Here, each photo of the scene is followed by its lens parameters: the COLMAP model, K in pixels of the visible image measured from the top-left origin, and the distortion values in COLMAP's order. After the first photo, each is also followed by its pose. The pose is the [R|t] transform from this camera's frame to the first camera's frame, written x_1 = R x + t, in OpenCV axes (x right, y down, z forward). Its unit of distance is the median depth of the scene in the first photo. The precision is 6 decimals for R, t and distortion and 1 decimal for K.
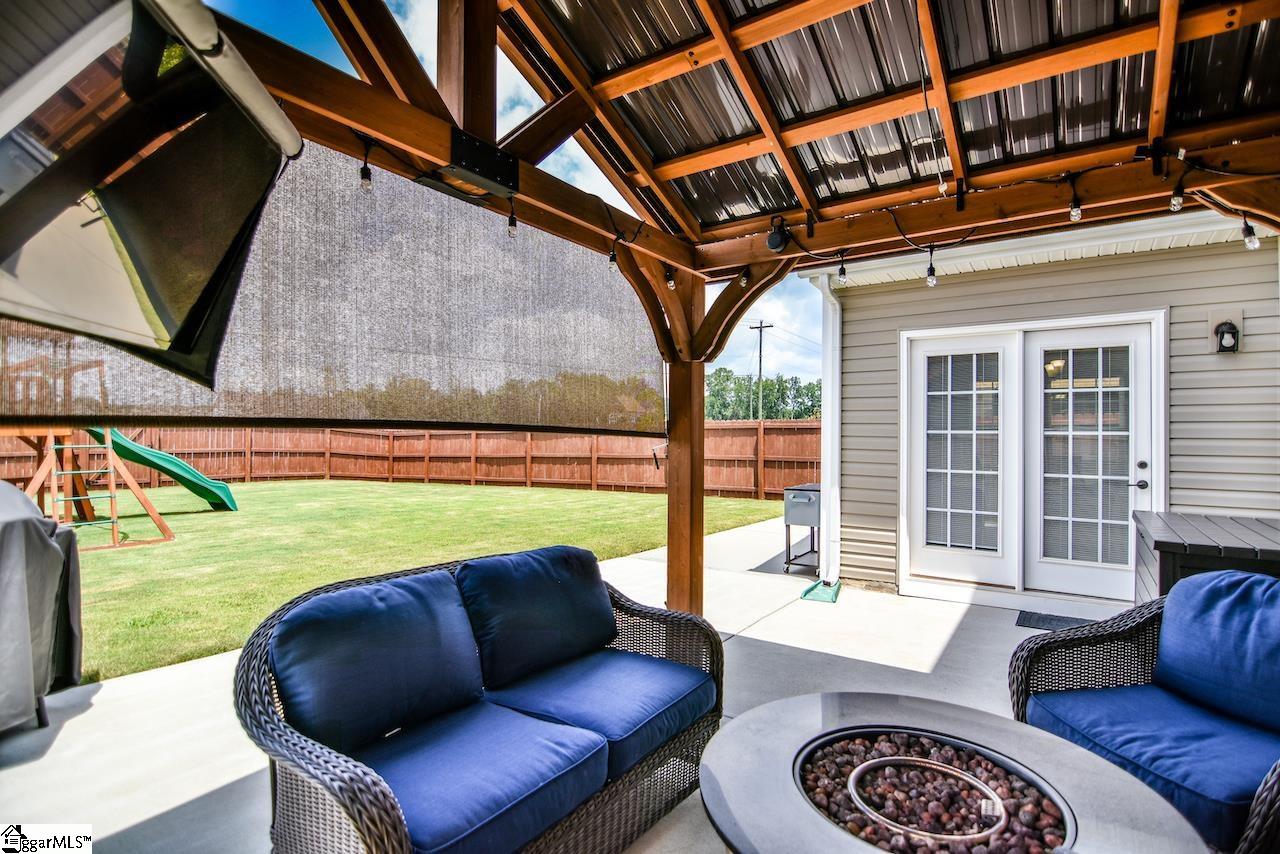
lens RADIAL K [[620.5, 0, 649.0], [0, 620.5, 433.1], [0, 0, 1]] dist [-0.003170, -0.005421]
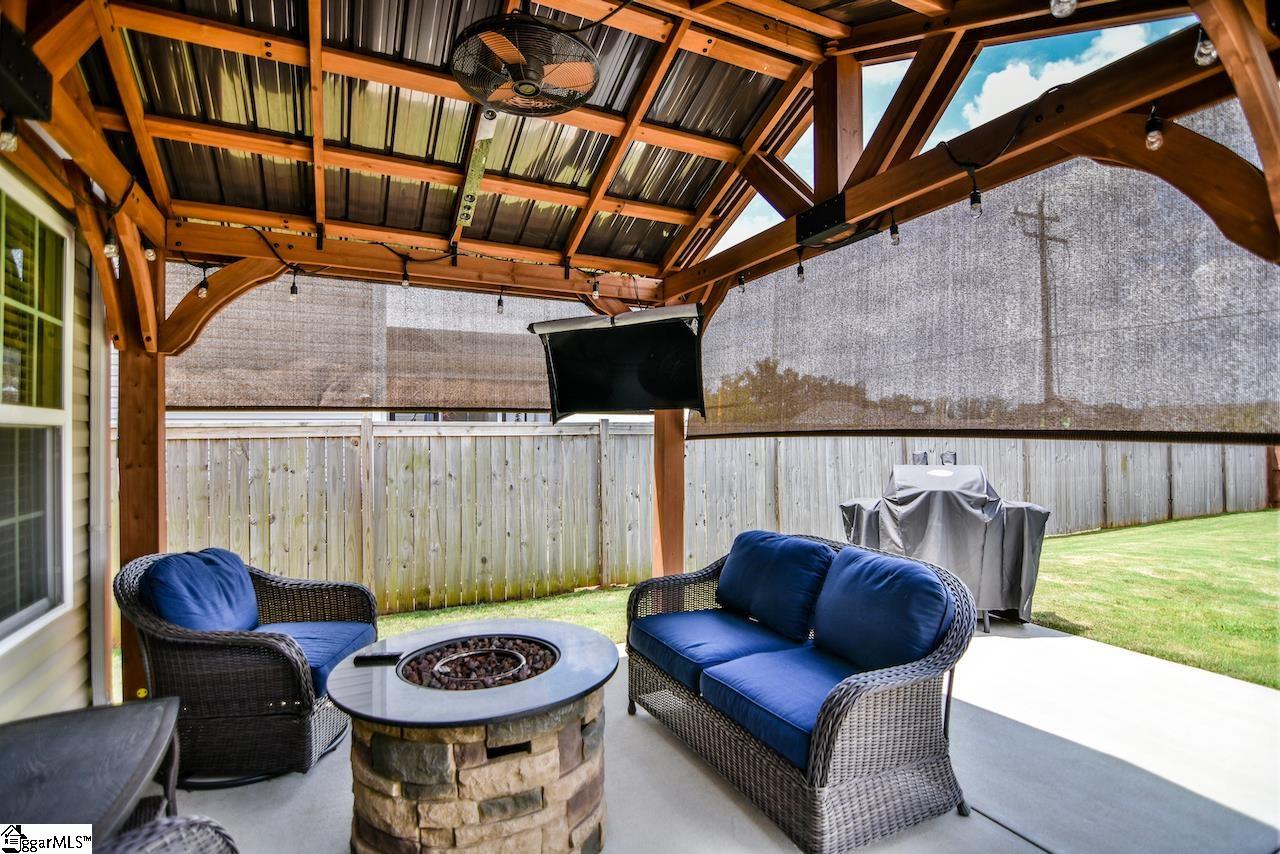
lens RADIAL K [[620.5, 0, 645.1], [0, 620.5, 429.3], [0, 0, 1]] dist [-0.003170, -0.005421]
pose [[-0.484751, -0.015459, -0.874516, 0.677096], [0.008151, 0.999721, -0.022190, 0.003614], [0.874614, -0.017885, -0.484489, 0.890004]]
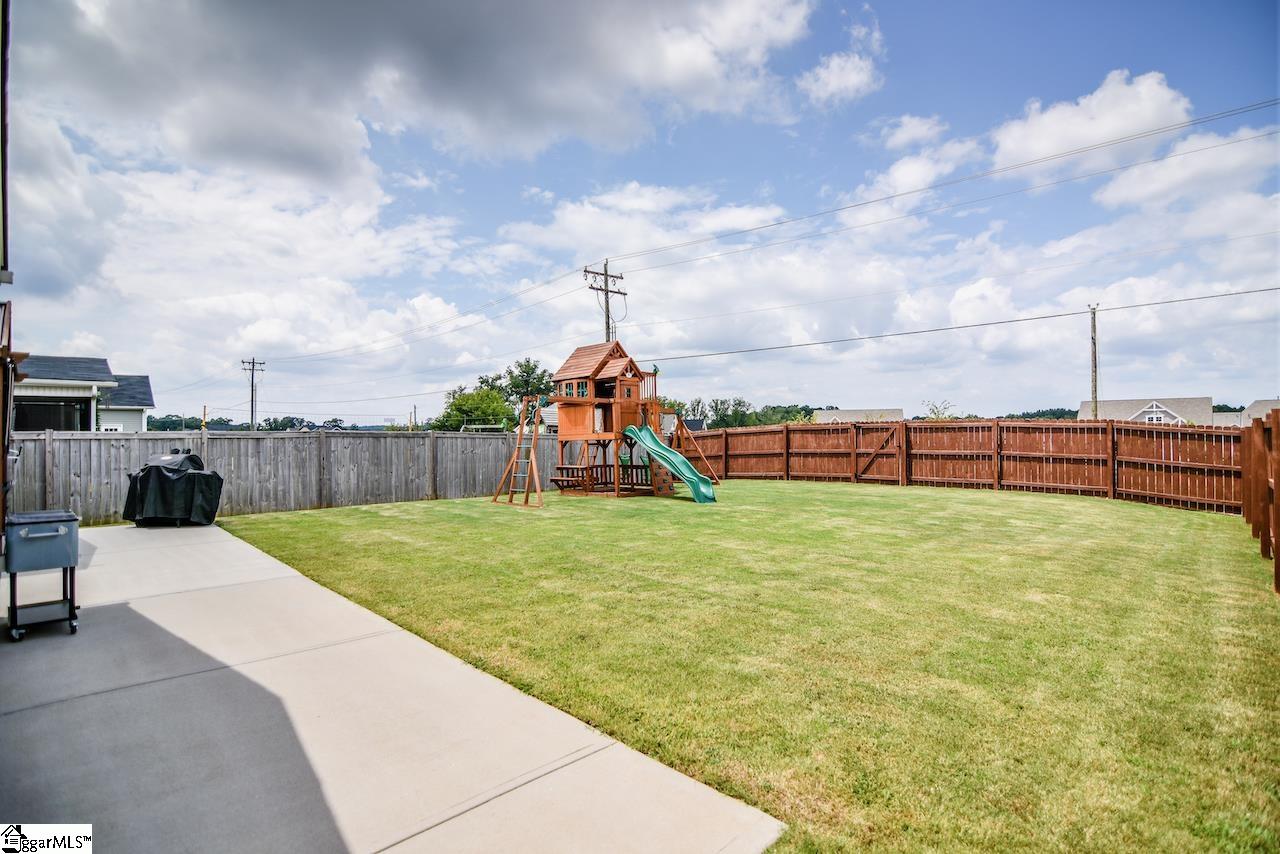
lens RADIAL K [[620.5, 0, 639.1], [0, 620.5, 429.6], [0, 0, 1]] dist [-0.003170, -0.005421]
pose [[-0.175979, -0.011845, -0.984323, 2.468657], [0.010745, 0.999845, -0.013953, 0.004321], [0.984335, -0.013032, -0.175825, 5.489276]]
